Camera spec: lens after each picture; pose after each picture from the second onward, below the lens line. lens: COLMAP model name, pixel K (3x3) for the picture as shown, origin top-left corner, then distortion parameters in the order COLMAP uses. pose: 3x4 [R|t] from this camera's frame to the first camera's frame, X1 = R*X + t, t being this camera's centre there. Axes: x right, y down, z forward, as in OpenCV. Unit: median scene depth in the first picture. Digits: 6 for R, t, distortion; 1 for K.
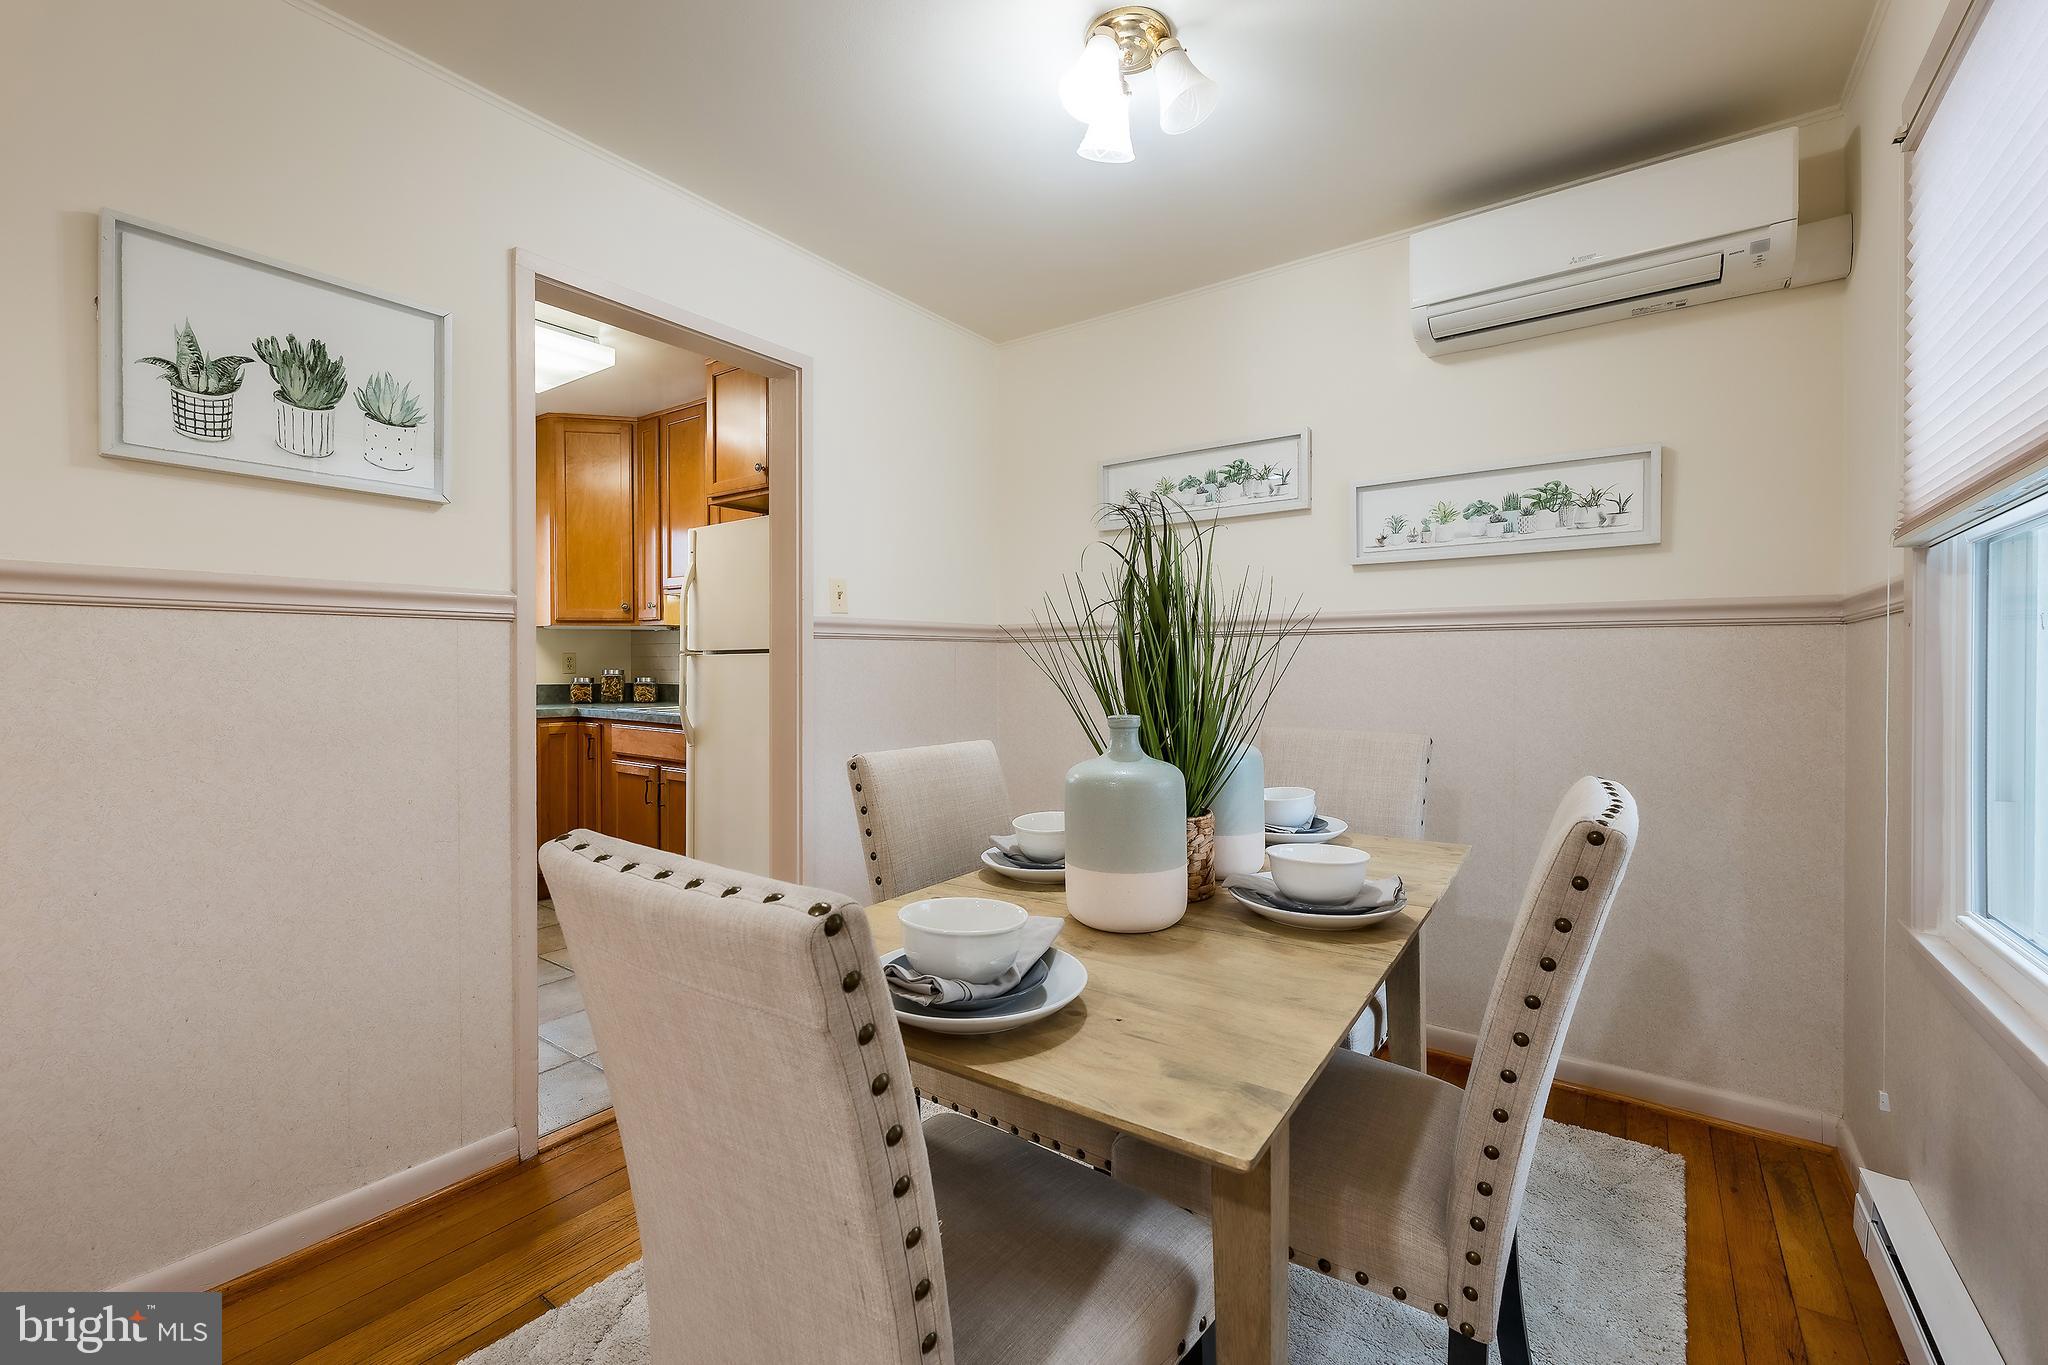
lens RADIAL K [[849.1, 0, 1034.6], [0, 849.1, 676.3], [0, 0, 1]] dist [-0.005209, 0.001563]
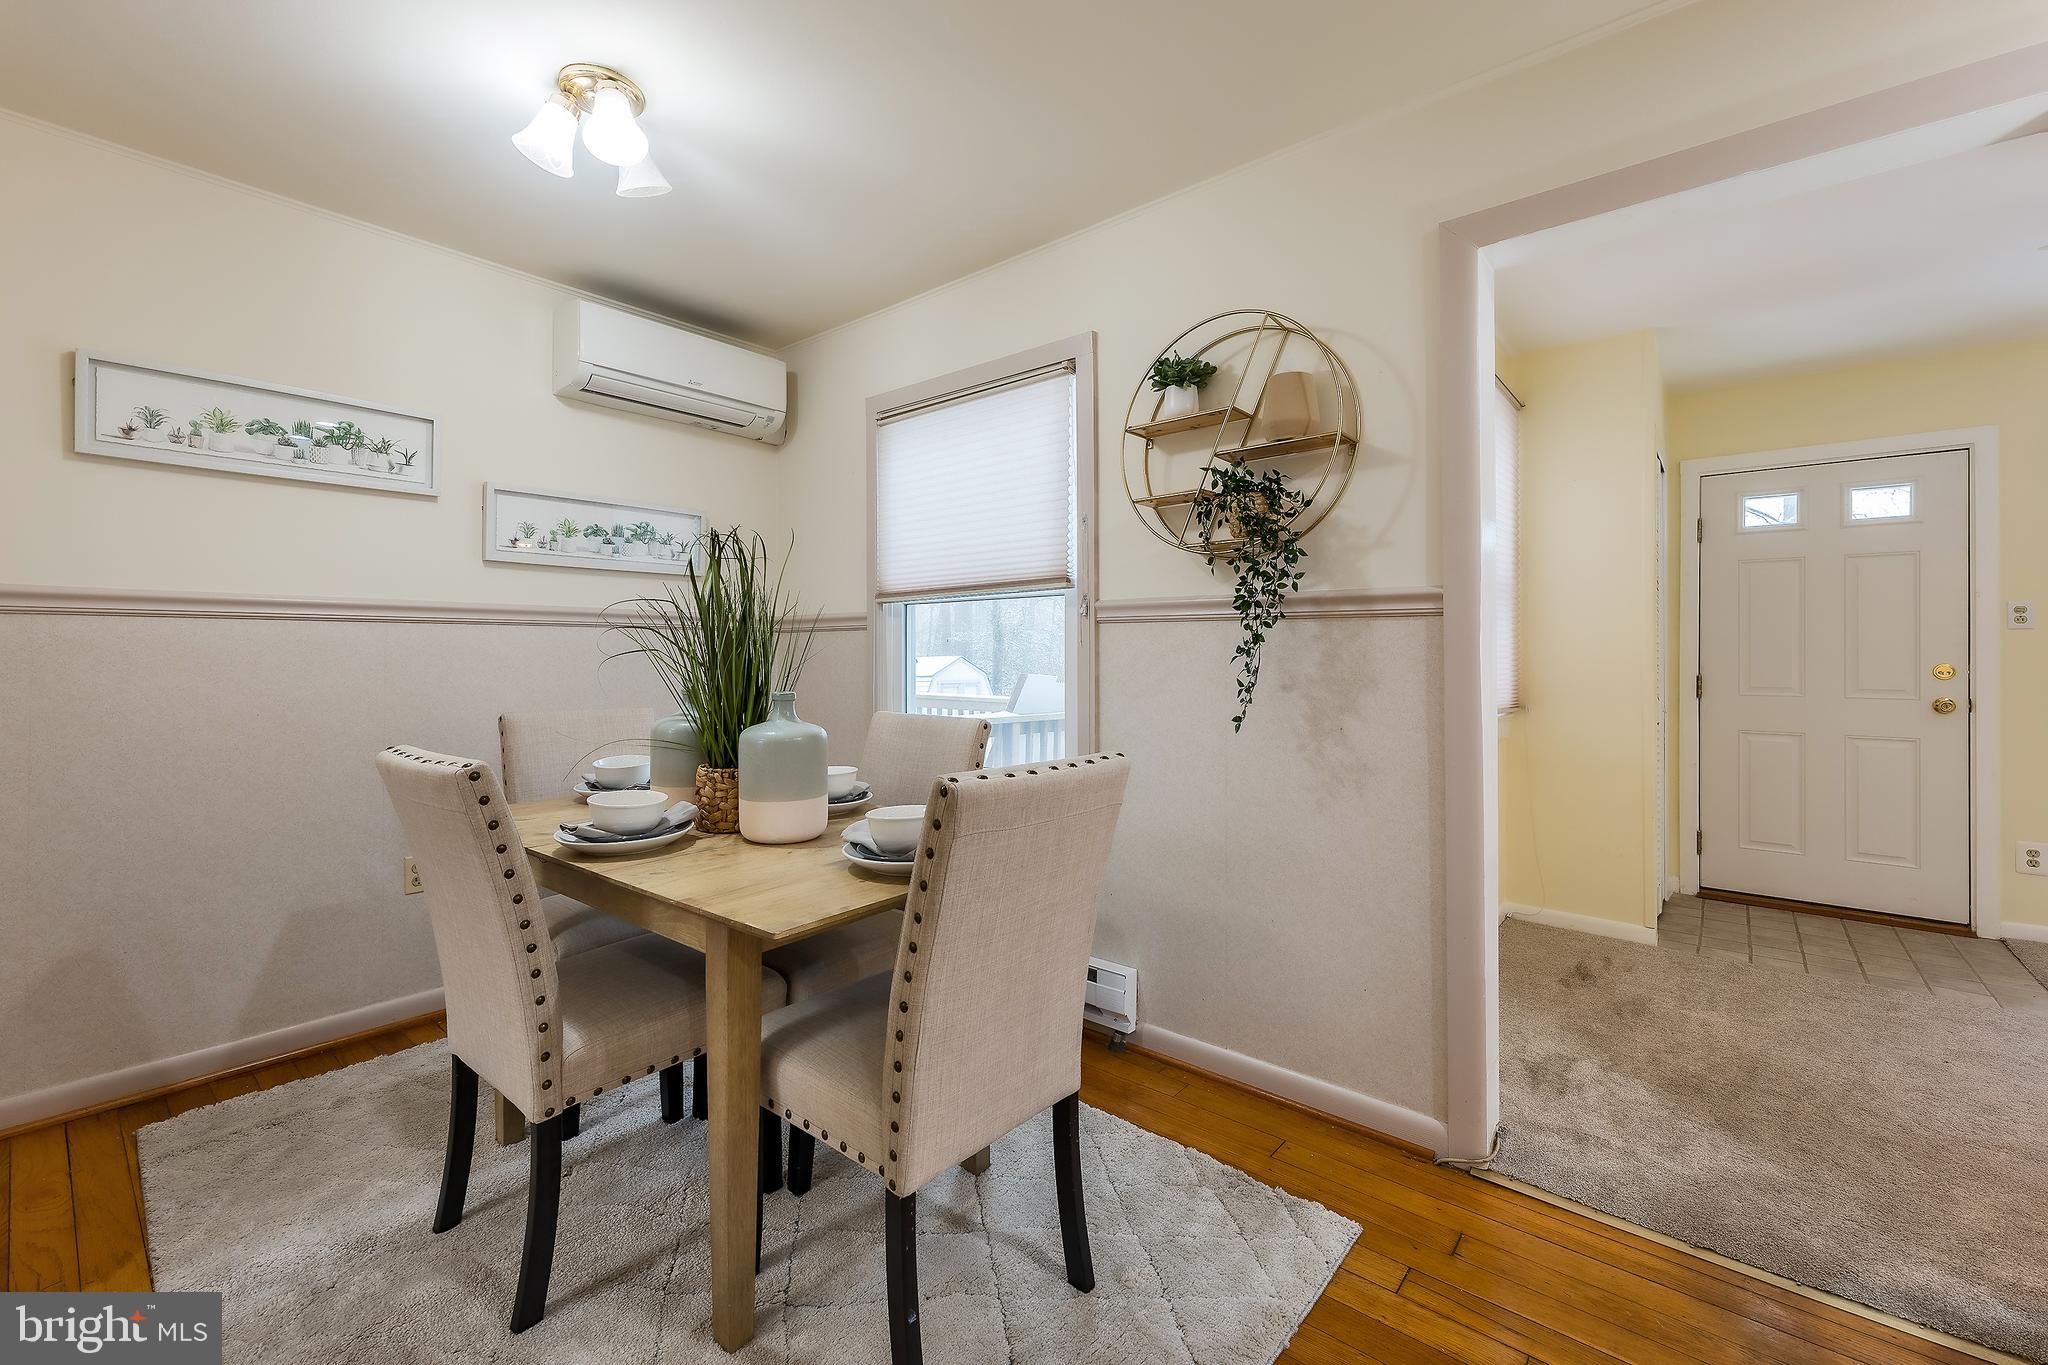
lens RADIAL K [[849.1, 0, 1018.3], [0, 849.1, 654.7], [0, 0, 1]] dist [-0.005209, 0.001563]
pose [[0.078000, 0.001662, 0.996952, -0.475087], [0.009131, 0.999955, -0.002381, -0.002950], [-0.996912, 0.009289, 0.077982, 0.190203]]
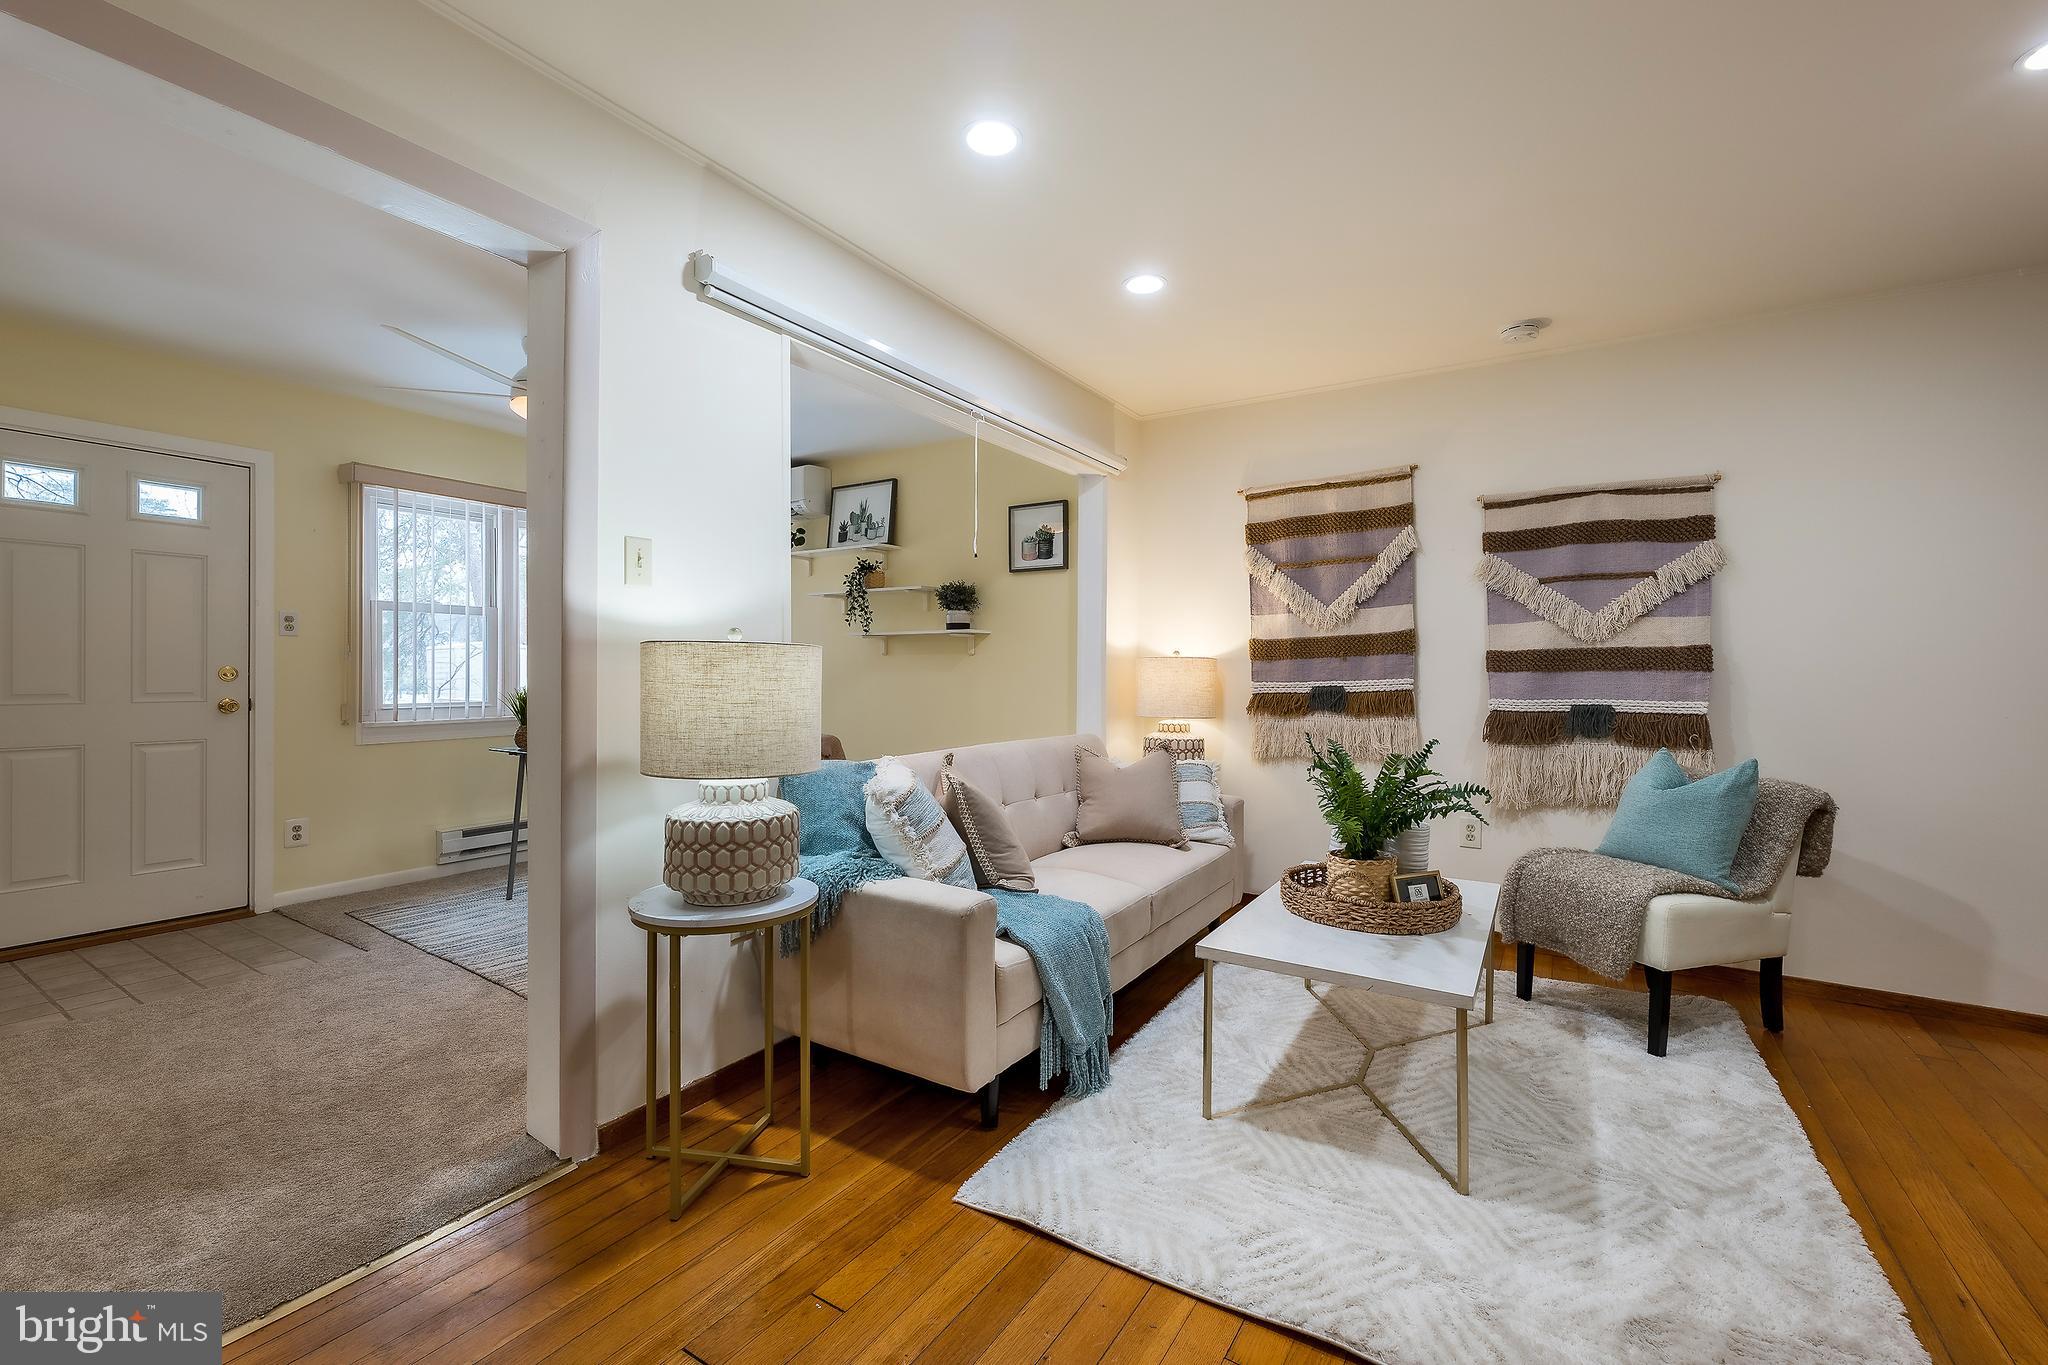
lens RADIAL K [[849.1, 0, 1032.7], [0, 849.1, 668.6], [0, 0, 1]] dist [-0.005209, 0.001563]
pose [[-0.998307, -0.006663, -0.057775, -0.326364], [-0.007218, 0.999930, 0.009406, 0.001647], [0.057709, 0.009807, -0.998285, 0.294971]]
